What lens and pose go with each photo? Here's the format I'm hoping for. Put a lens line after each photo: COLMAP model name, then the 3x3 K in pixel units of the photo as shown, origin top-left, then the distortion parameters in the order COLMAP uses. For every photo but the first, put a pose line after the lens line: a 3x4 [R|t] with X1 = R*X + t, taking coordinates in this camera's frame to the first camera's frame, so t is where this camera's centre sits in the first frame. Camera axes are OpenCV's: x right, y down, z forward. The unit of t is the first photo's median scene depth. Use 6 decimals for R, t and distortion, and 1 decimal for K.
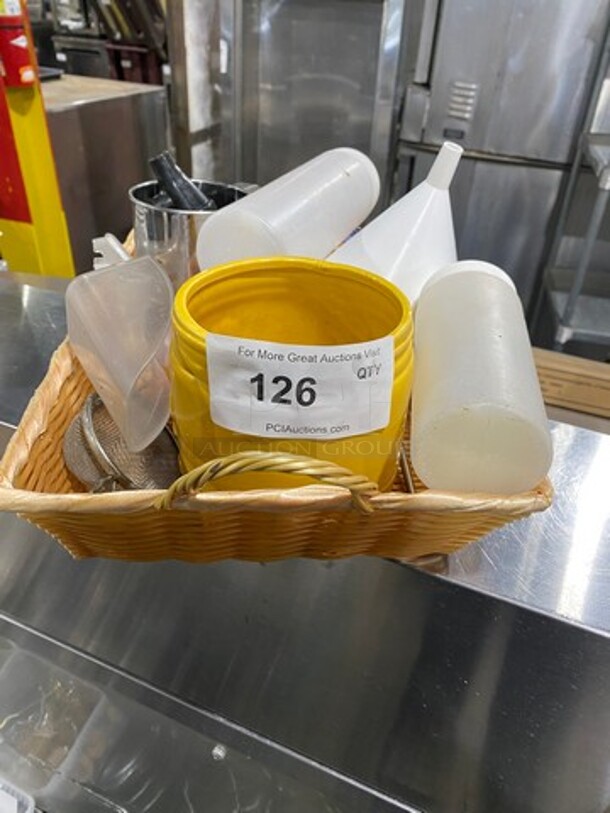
lens RADIAL K [[618.5, 0, 322.4], [0, 618.5, 399.8], [0, 0, 1]] dist [0.003293, -0.003658]
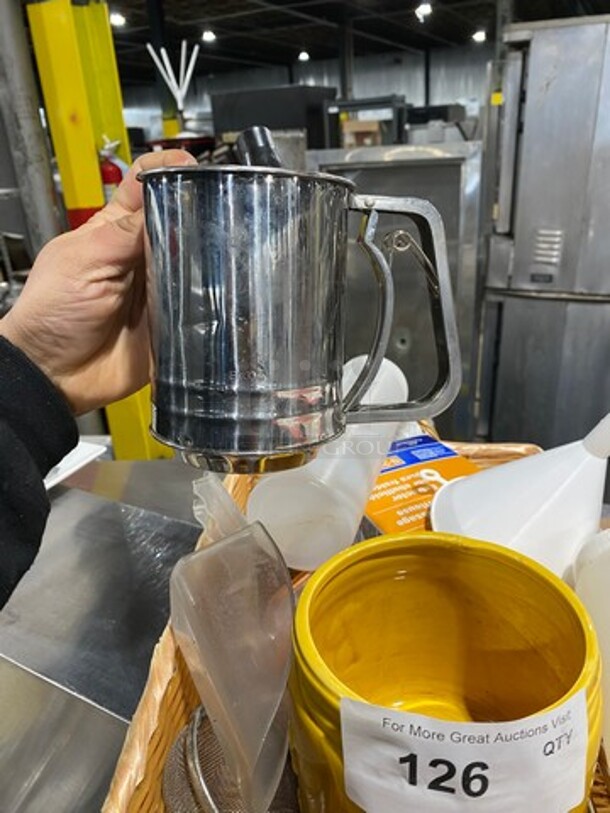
lens RADIAL K [[618.5, 0, 316.9], [0, 618.5, 410.3], [0, 0, 1]] dist [0.003293, -0.003658]
pose [[0.988295, -0.049555, -0.144282, -0.064862], [0.021495, 0.981570, -0.189891, -0.236708], [0.151033, 0.184567, 0.971146, 0.123613]]
